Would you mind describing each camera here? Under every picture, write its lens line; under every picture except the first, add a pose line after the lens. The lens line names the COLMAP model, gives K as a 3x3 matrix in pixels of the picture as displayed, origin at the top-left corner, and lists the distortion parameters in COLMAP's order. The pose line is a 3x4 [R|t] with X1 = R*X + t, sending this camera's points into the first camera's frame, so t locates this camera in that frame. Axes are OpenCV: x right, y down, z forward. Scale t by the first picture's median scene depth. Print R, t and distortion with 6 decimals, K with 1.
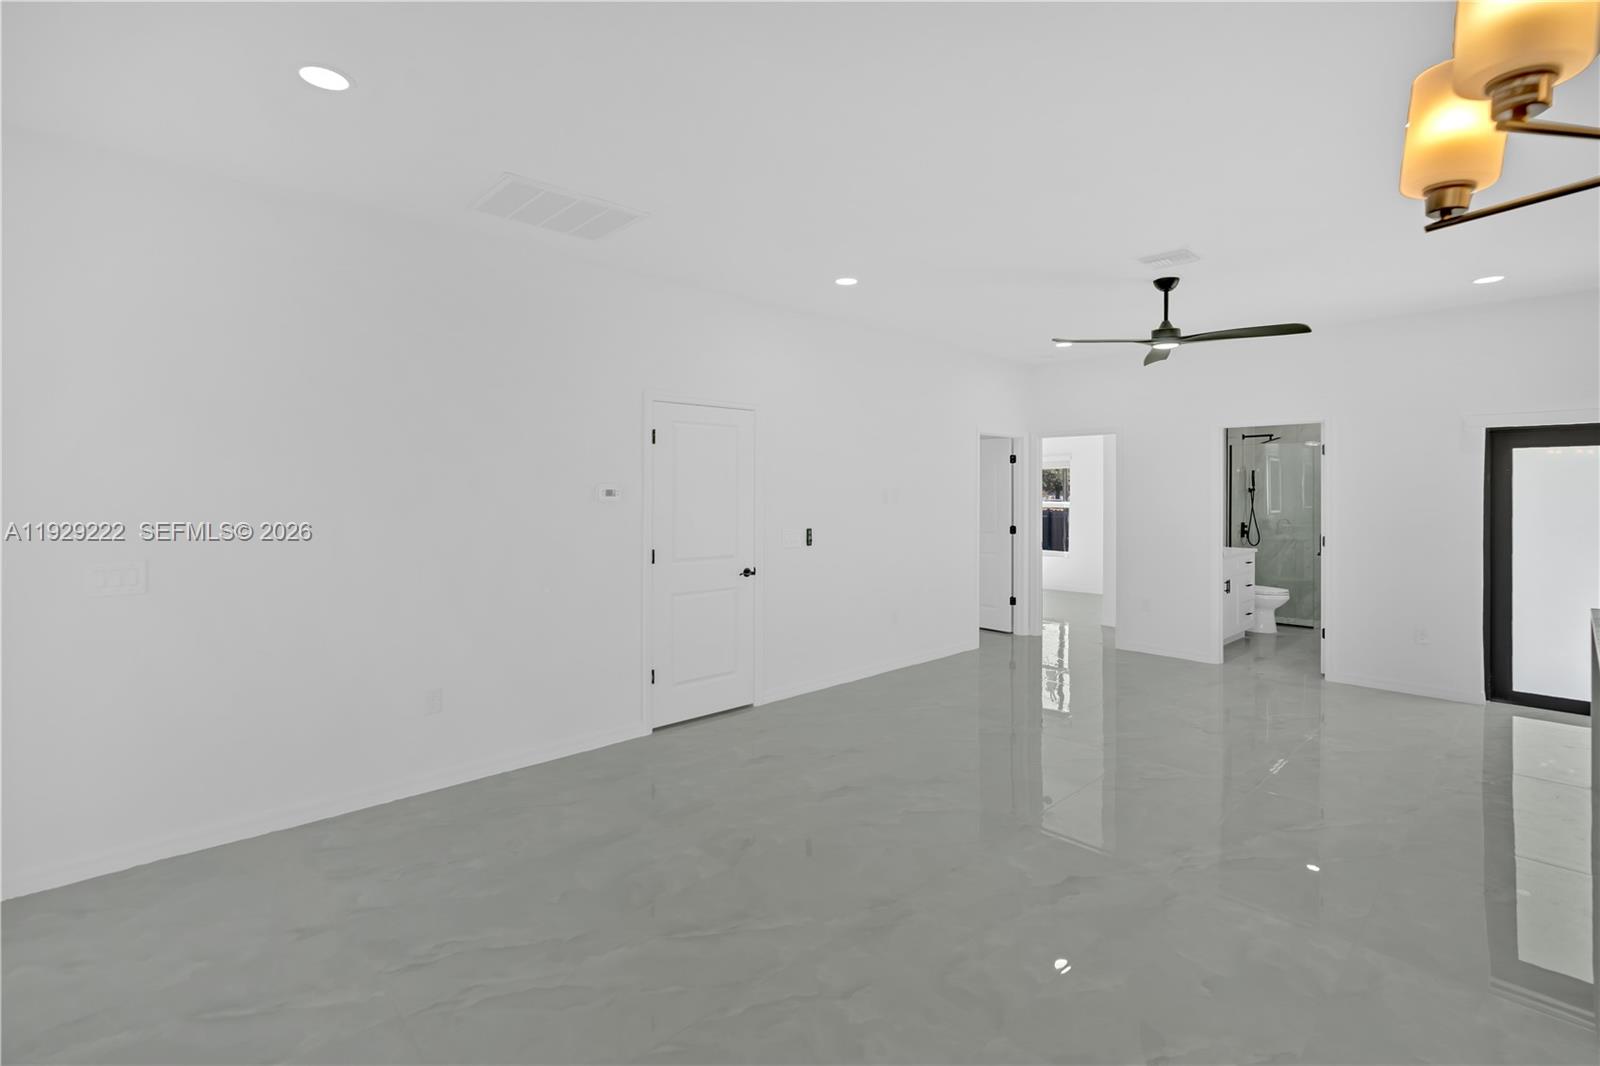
lens RADIAL K [[741.4, 0, 806.6], [0, 741.4, 491.3], [0, 0, 1]] dist [0.007847, 0.000281]
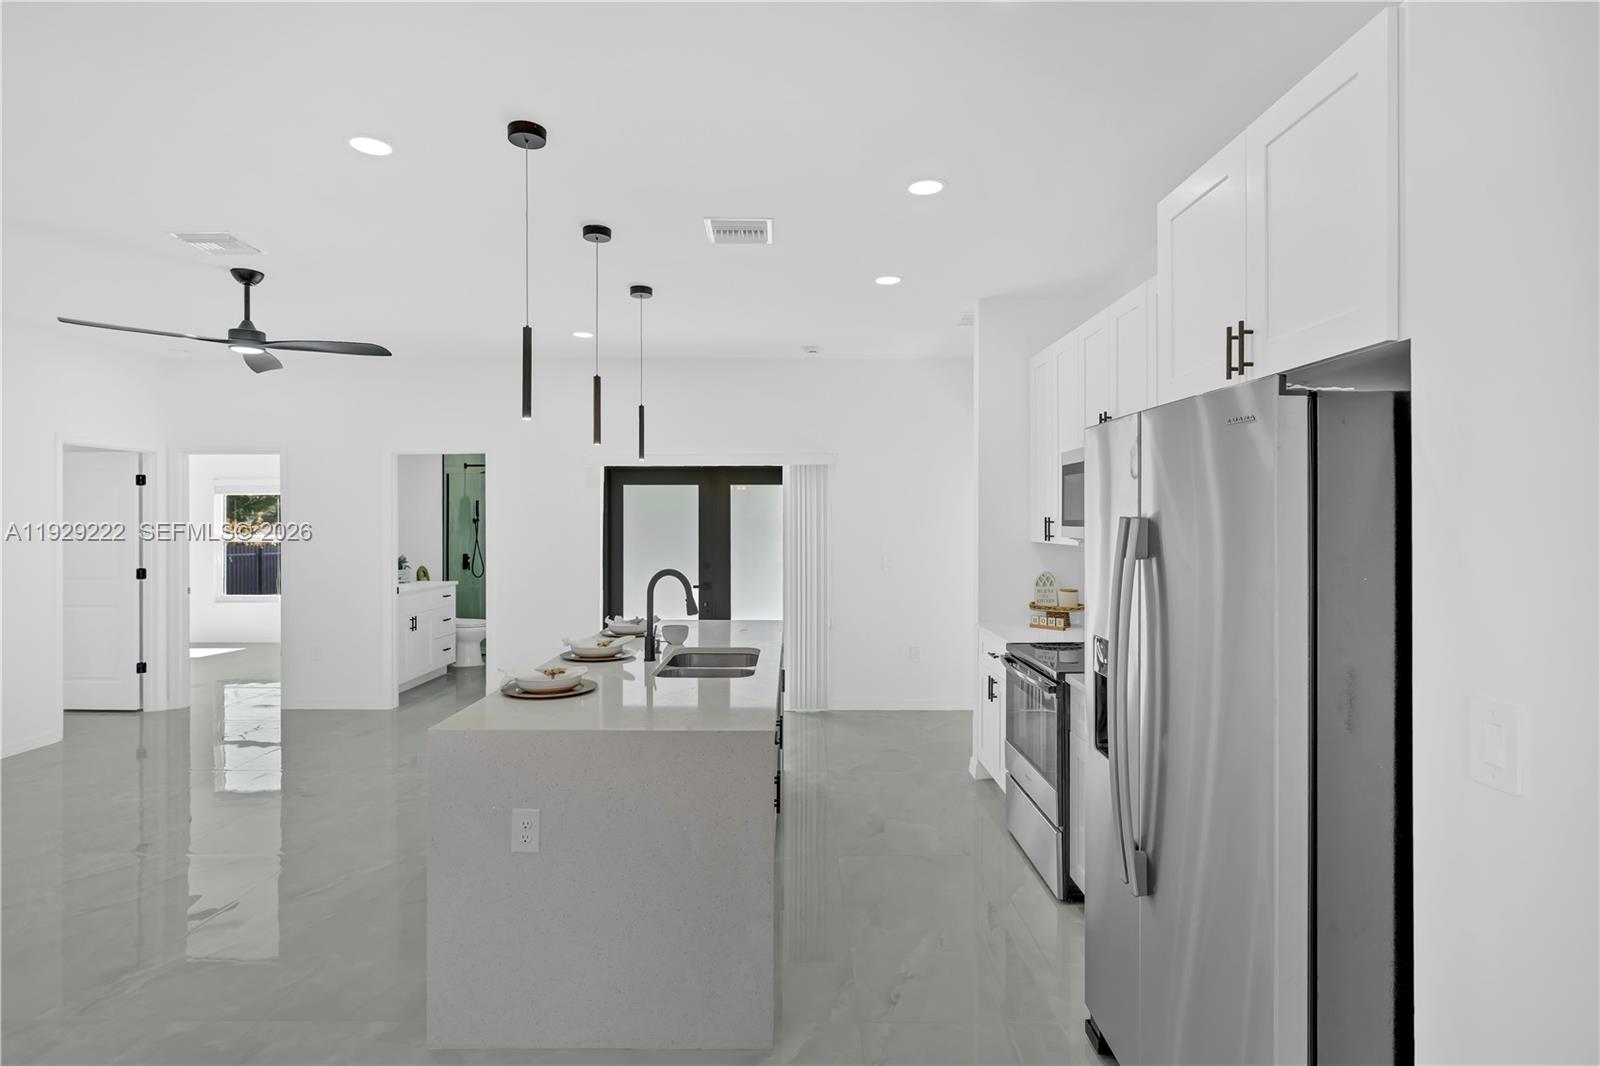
lens RADIAL K [[806.4, 0, 793.2], [0, 806.4, 521.4], [0, 0, 1]] dist [-0.001799, 0.000211]
pose [[0.702282, -0.001317, 0.711898, 0.175242], [0.000906, 0.999999, 0.000956, -0.001386], [-0.711898, -0.000027, 0.702282, -0.052600]]
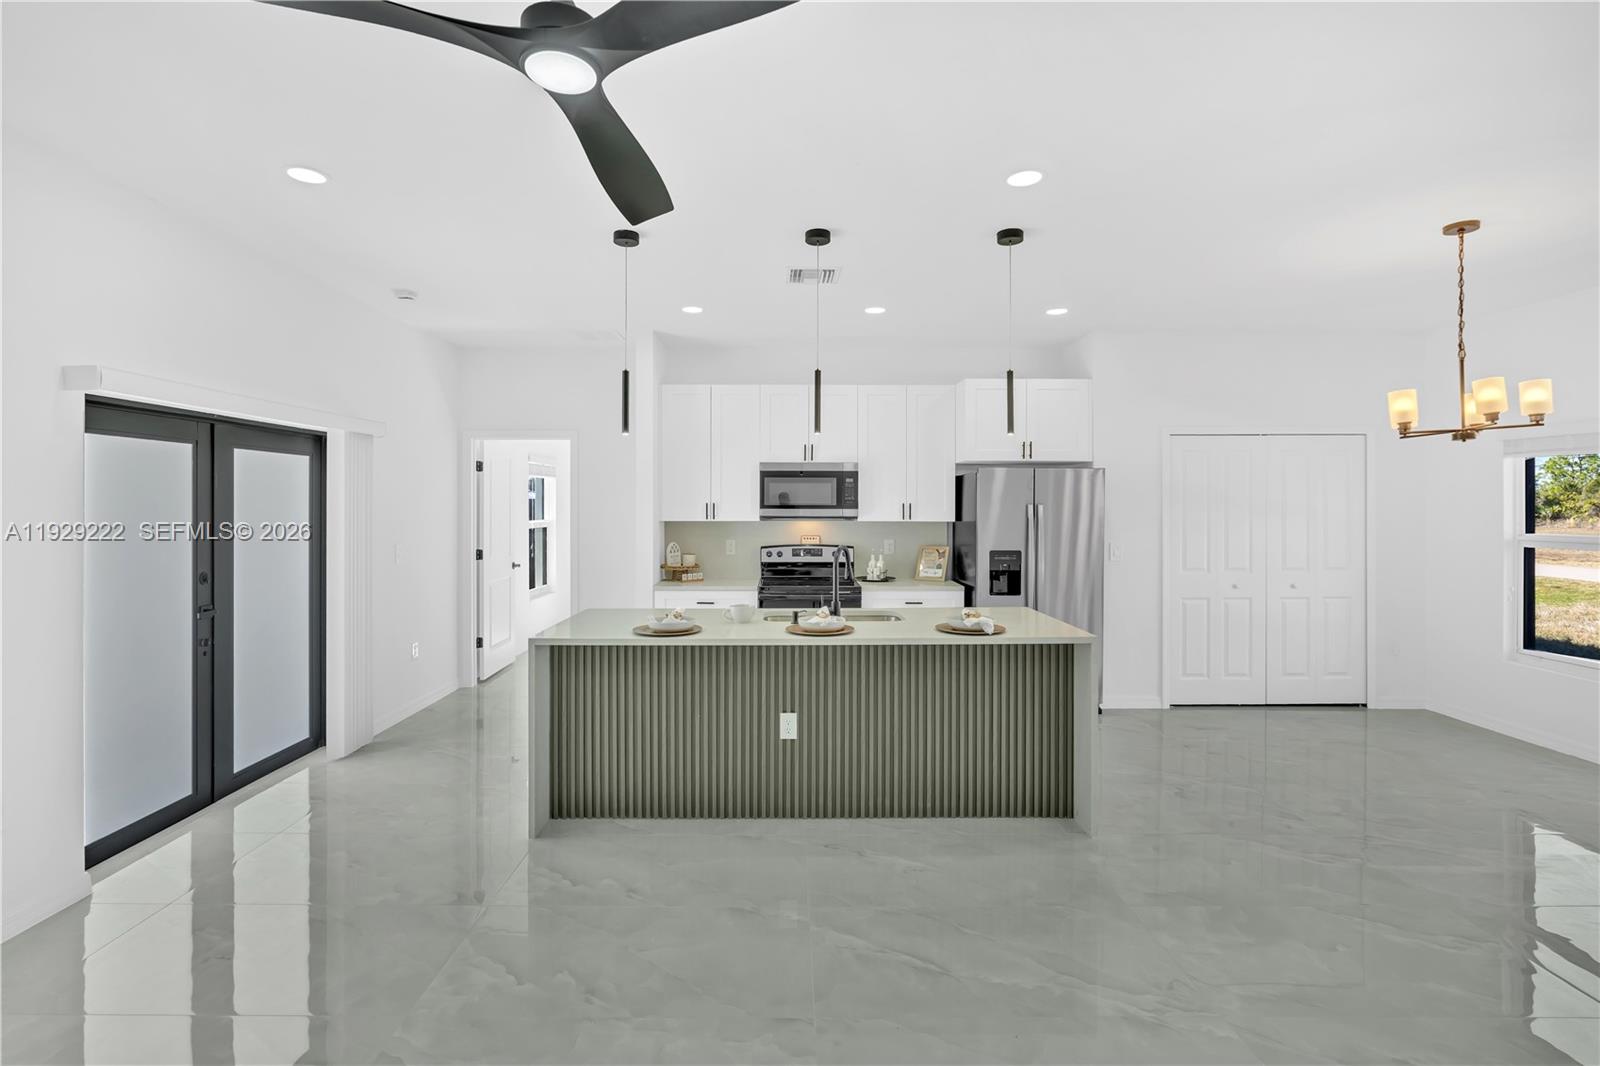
lens RADIAL K [[740.3, 0, 790.5], [0, 740.3, 509.6], [0, 0, 1]] dist [0.000899, 0.000772]
pose [[-0.722909, -0.004239, 0.690930, 0.117510], [-0.001296, 0.999988, 0.004779, -0.000287], [-0.690942, 0.002559, -0.722906, 0.765804]]
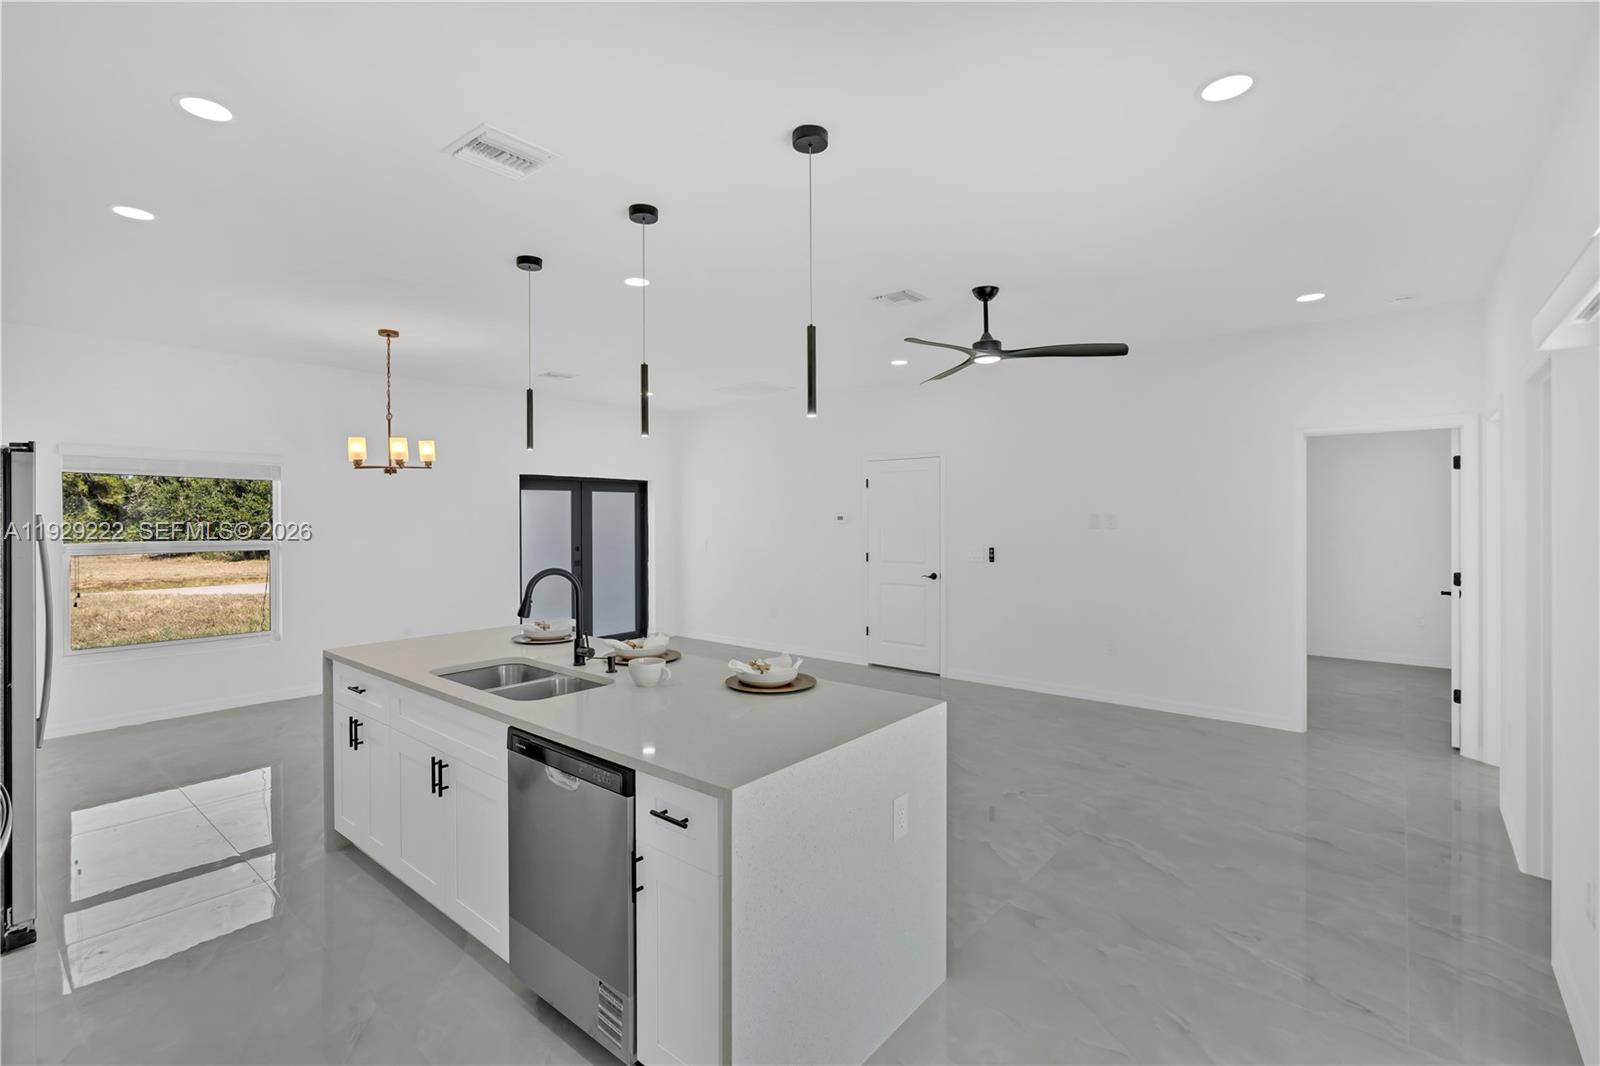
lens RADIAL K [[727.0, 0, 786.6], [0, 727.0, 527.5], [0, 0, 1]] dist [-0.001288, 0.000068]
pose [[0.095559, 0.015141, -0.995309, 0.891355], [0.001973, 0.999879, 0.015400, -0.001226], [0.995422, -0.003435, 0.095518, 0.435298]]
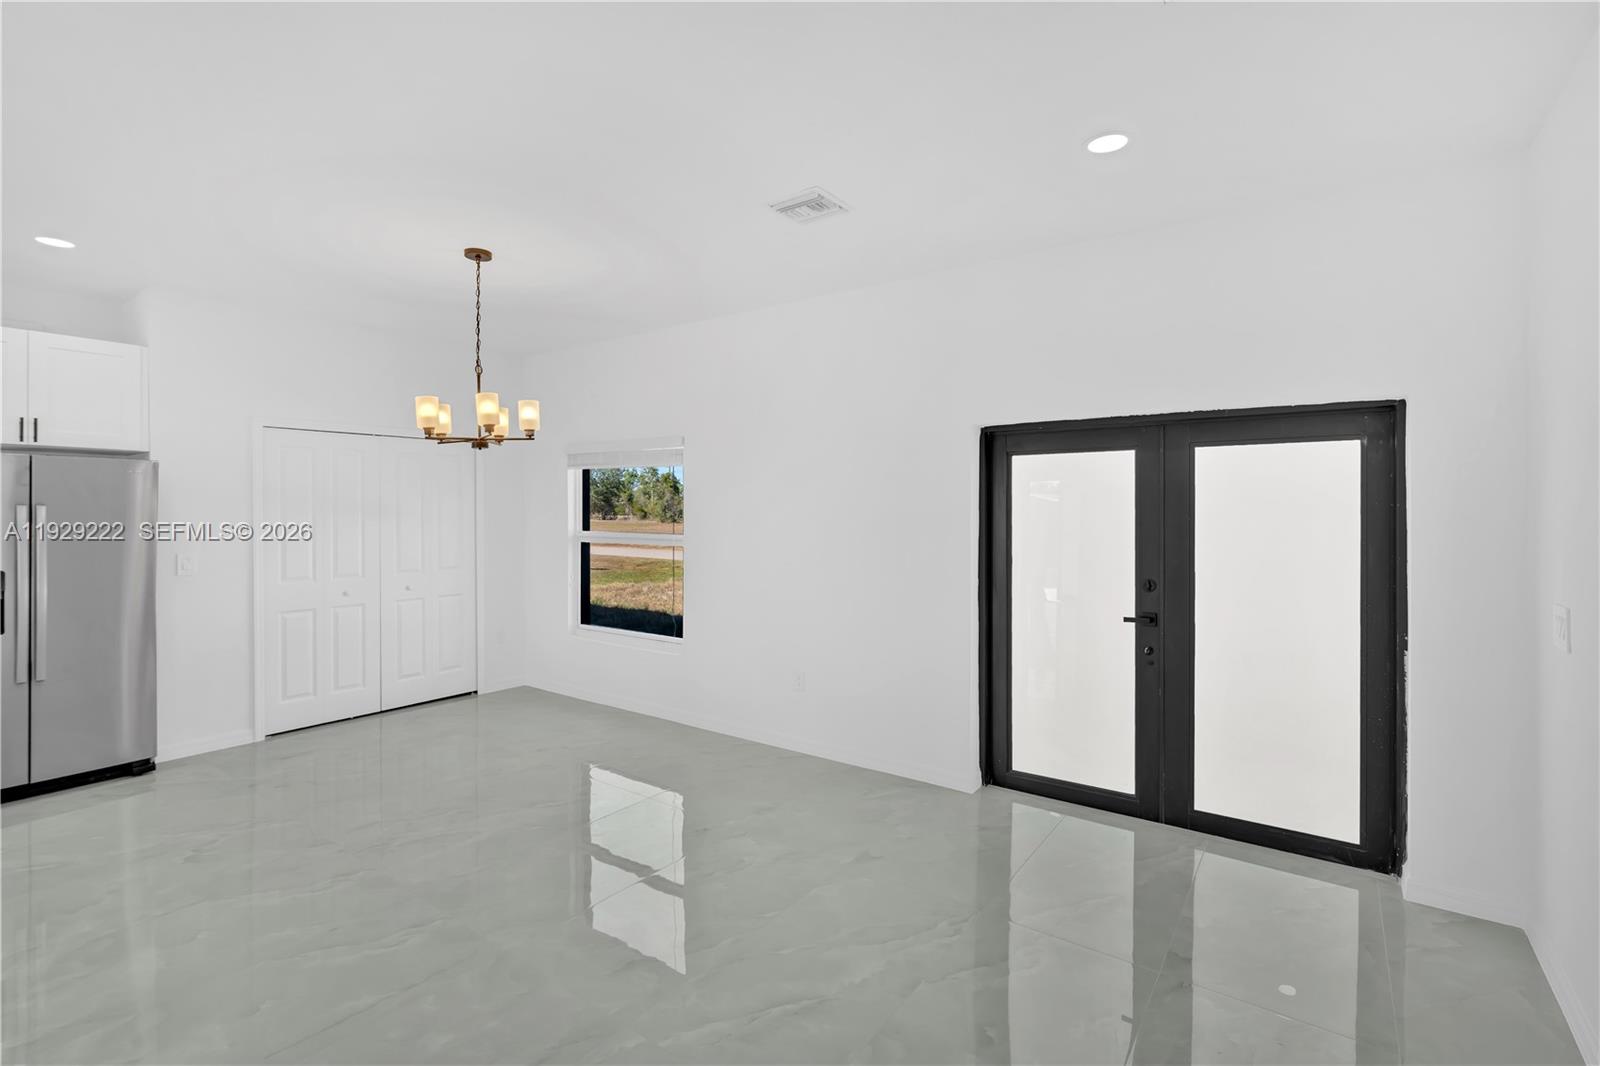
lens RADIAL K [[735.6, 0, 791.7], [0, 735.6, 514.4], [0, 0, 1]] dist [-0.003956, 0.000044]
pose [[-0.986450, -0.000995, -0.164059, 0.000338], [-0.002072, 0.999977, 0.006392, -0.000425], [0.164049, 0.006646, -0.986430, 0.669806]]
